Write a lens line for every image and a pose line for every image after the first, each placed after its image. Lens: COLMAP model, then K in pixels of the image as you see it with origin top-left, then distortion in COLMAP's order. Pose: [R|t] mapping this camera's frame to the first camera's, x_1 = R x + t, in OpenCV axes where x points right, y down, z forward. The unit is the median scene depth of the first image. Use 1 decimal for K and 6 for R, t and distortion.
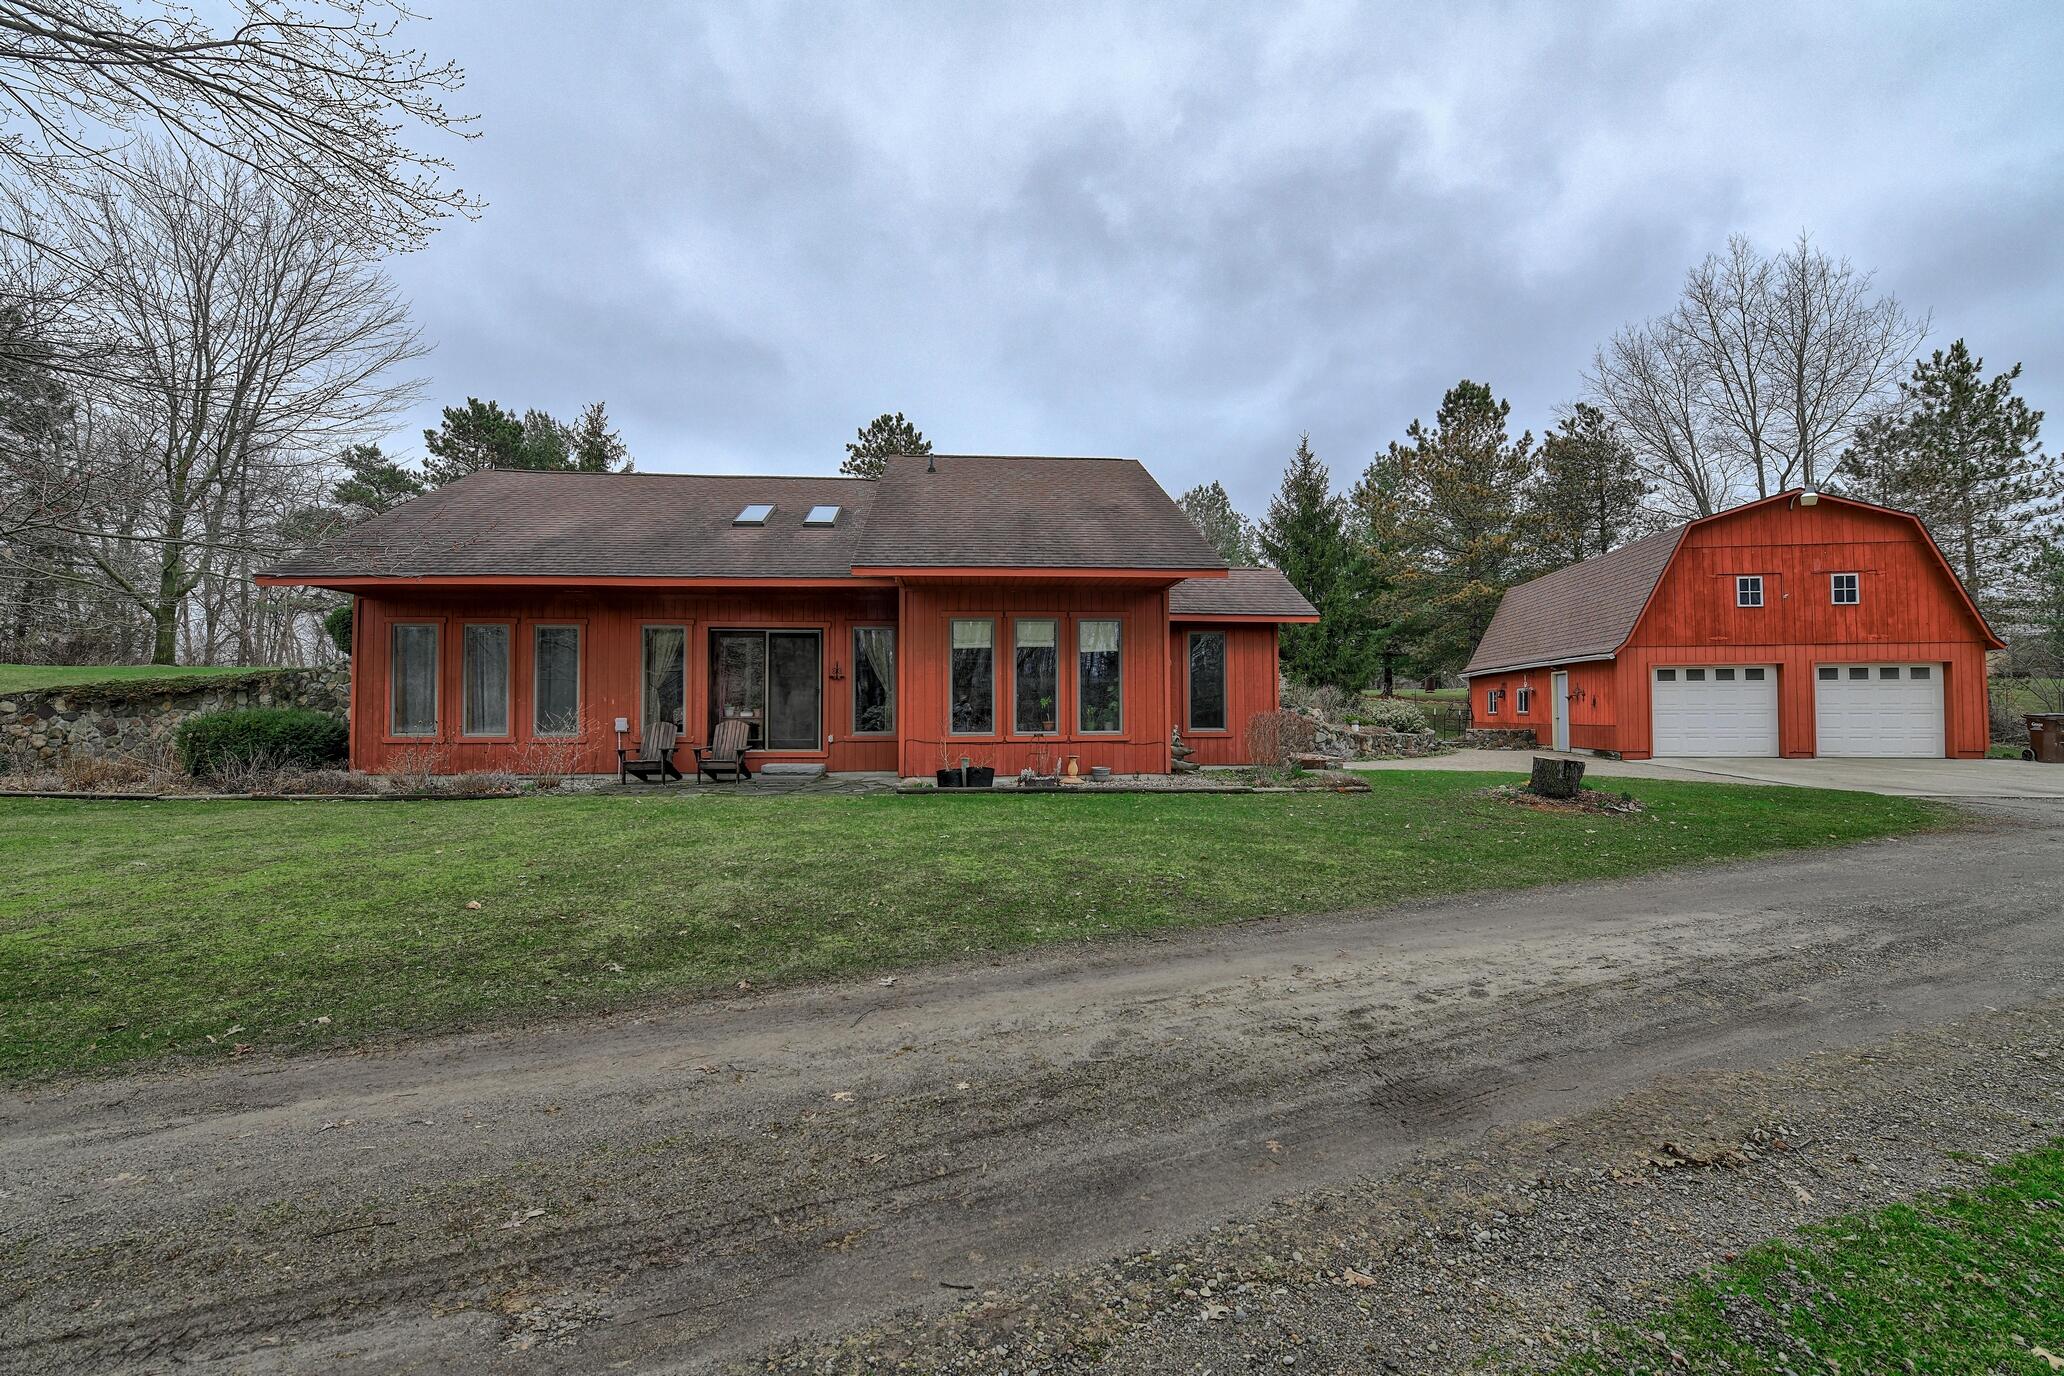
lens RADIAL K [[822.6, 0, 1035.2], [0, 822.6, 685.5], [0, 0, 1]] dist [-0.015488, -0.000781]
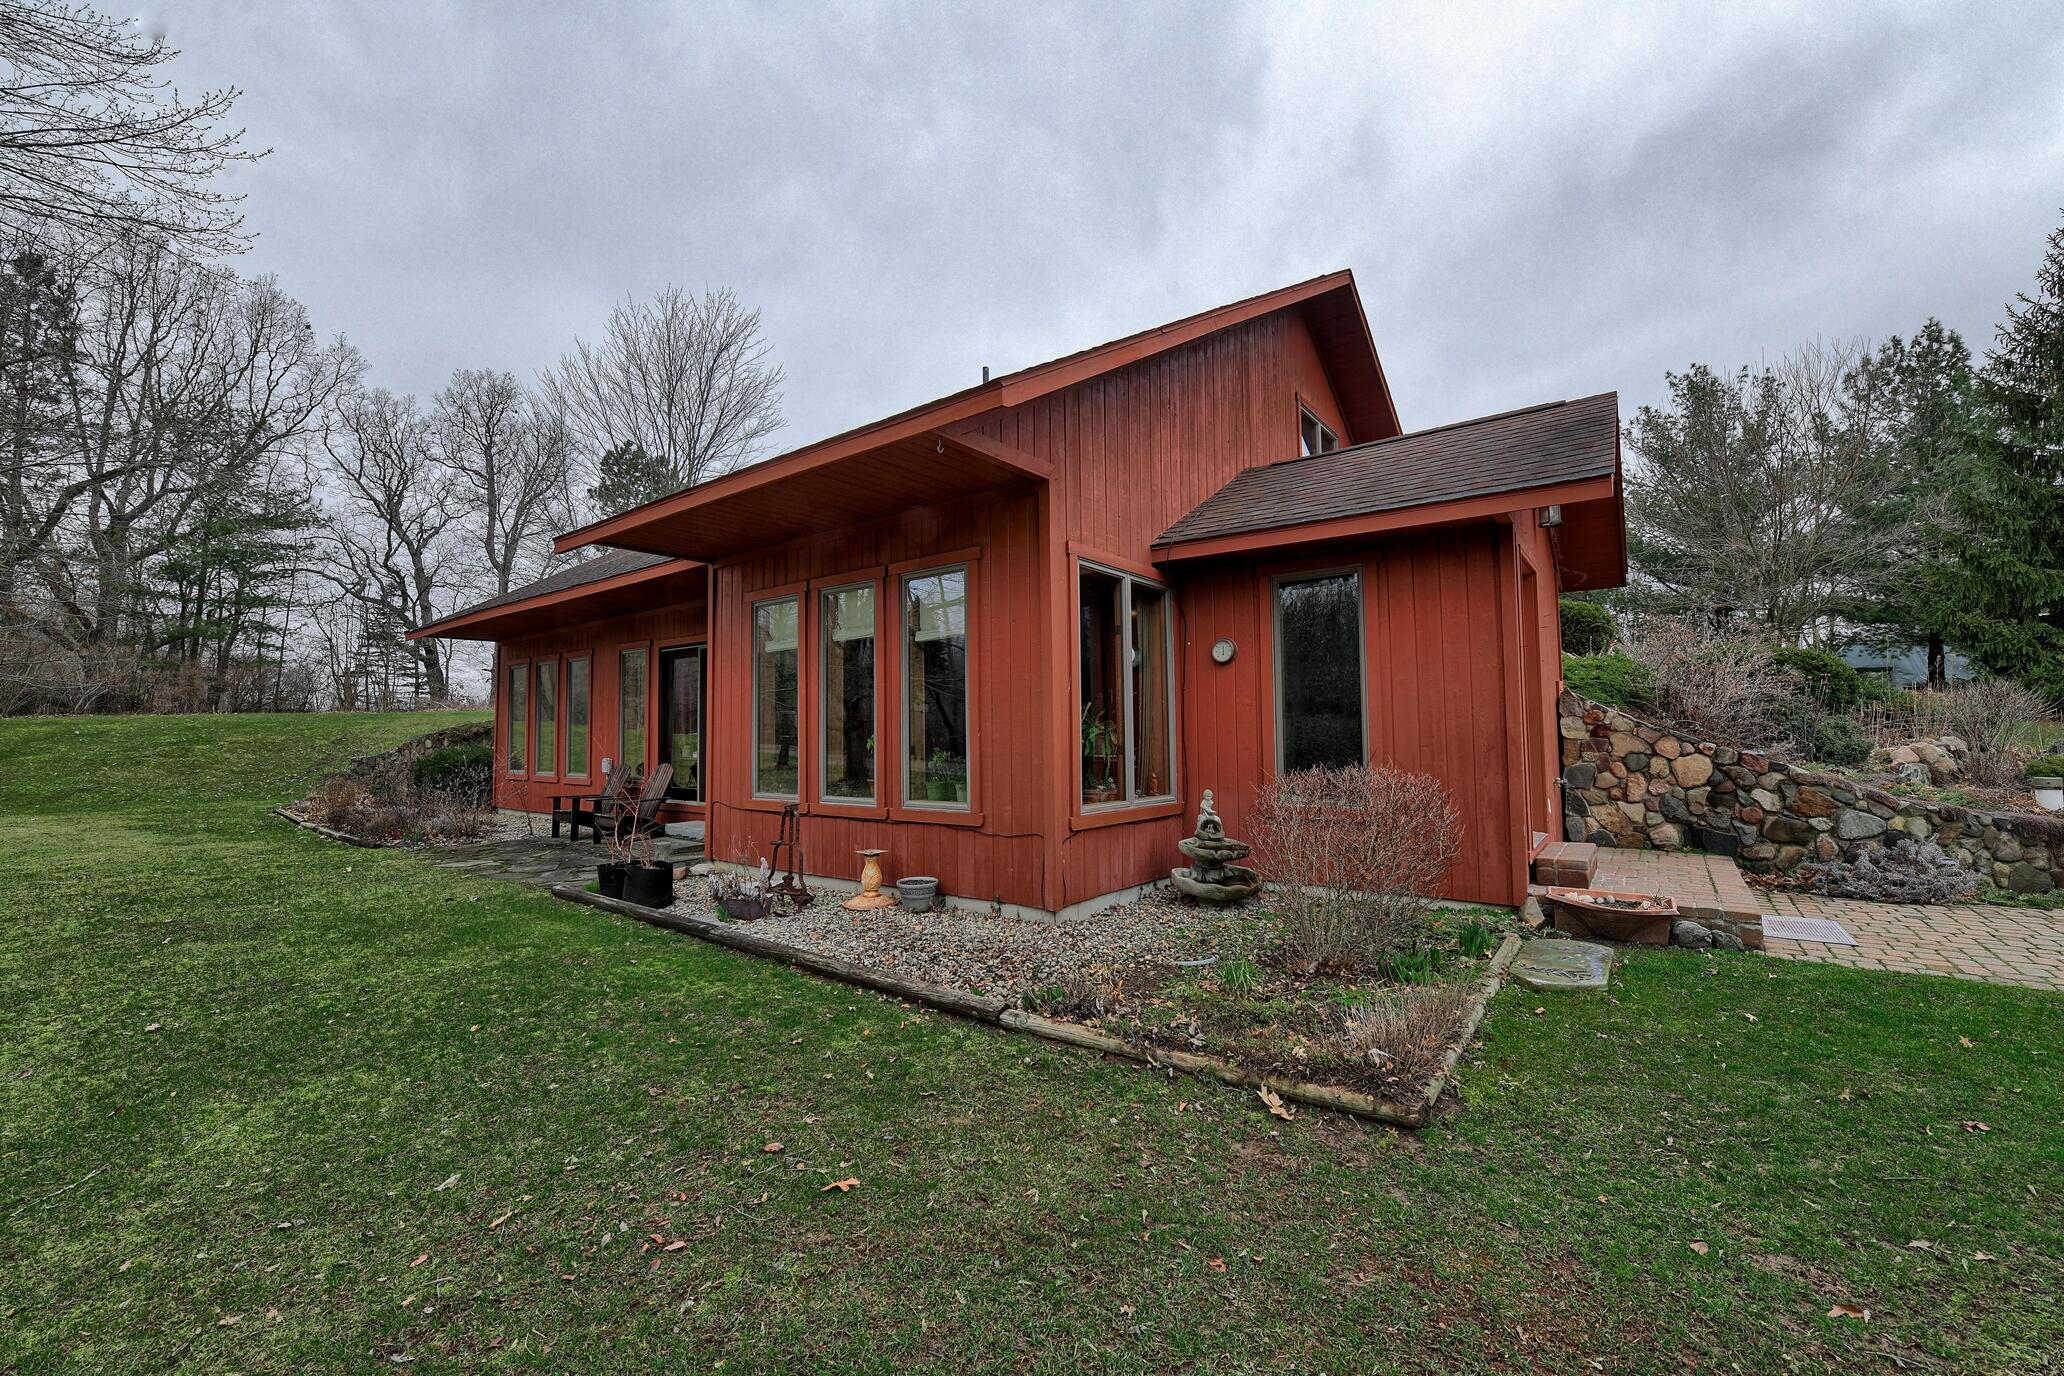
lens RADIAL K [[822.6, 0, 1036.5], [0, 822.6, 687.1], [0, 0, 1]] dist [-0.015488, -0.000781]
pose [[0.742078, -0.043340, -0.668911, 0.306778], [0.027076, 0.999031, -0.034692, 0.004987], [0.669767, 0.007633, 0.742532, 0.472617]]
